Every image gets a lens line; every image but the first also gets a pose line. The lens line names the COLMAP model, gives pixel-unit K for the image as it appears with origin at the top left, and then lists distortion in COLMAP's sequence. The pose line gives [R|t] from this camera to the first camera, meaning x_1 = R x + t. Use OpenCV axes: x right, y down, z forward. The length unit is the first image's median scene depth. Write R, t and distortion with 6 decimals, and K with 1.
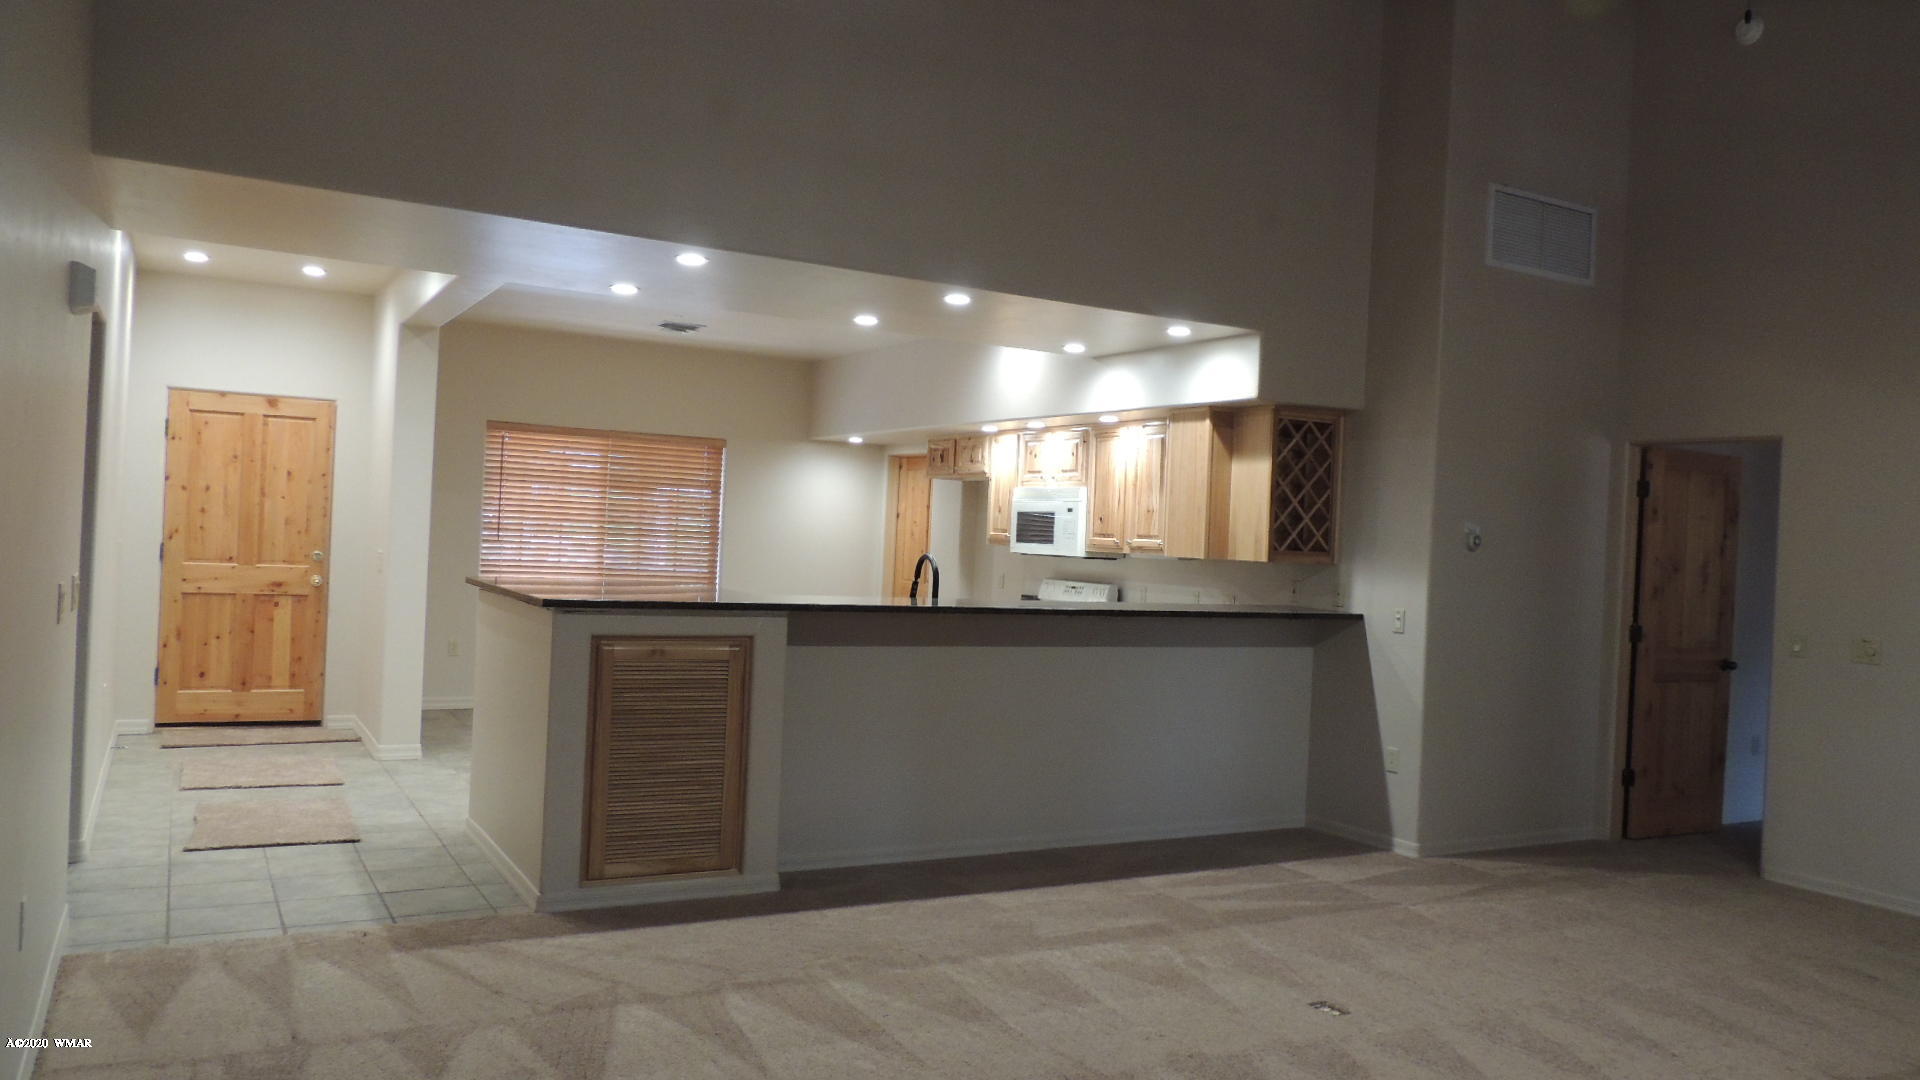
lens RADIAL K [[1364.7, 0, 949.0], [0, 1364.7, 551.9], [0, 0, 1]] dist [-0.018450, -0.001234]
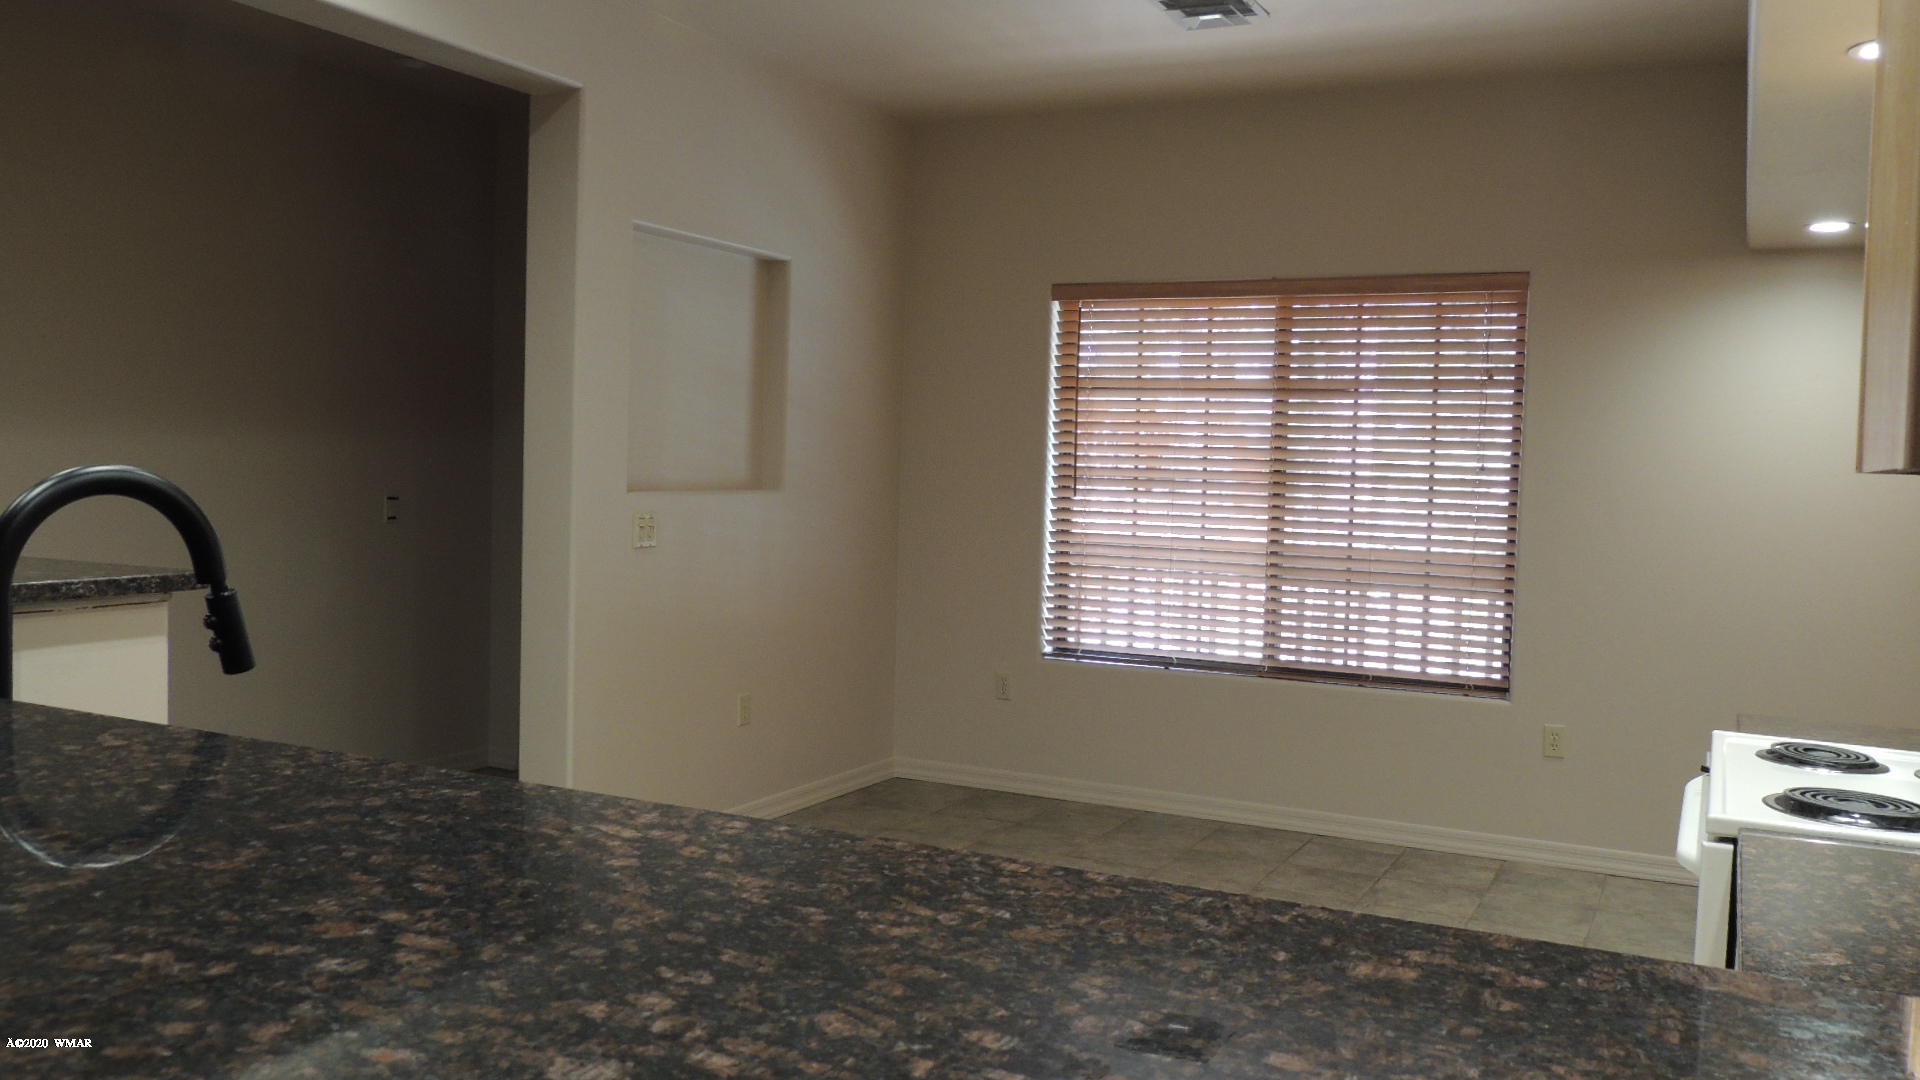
lens RADIAL K [[1517.4, 0, 979.4], [0, 1517.4, 538.2], [0, 0, 1]] dist [-0.017711, 0.009001]
pose [[0.559134, 0.013535, -0.828967, 0.180237], [-0.011073, 0.999899, 0.008856, 0.003113], [0.829003, 0.004228, 0.559228, 0.707439]]
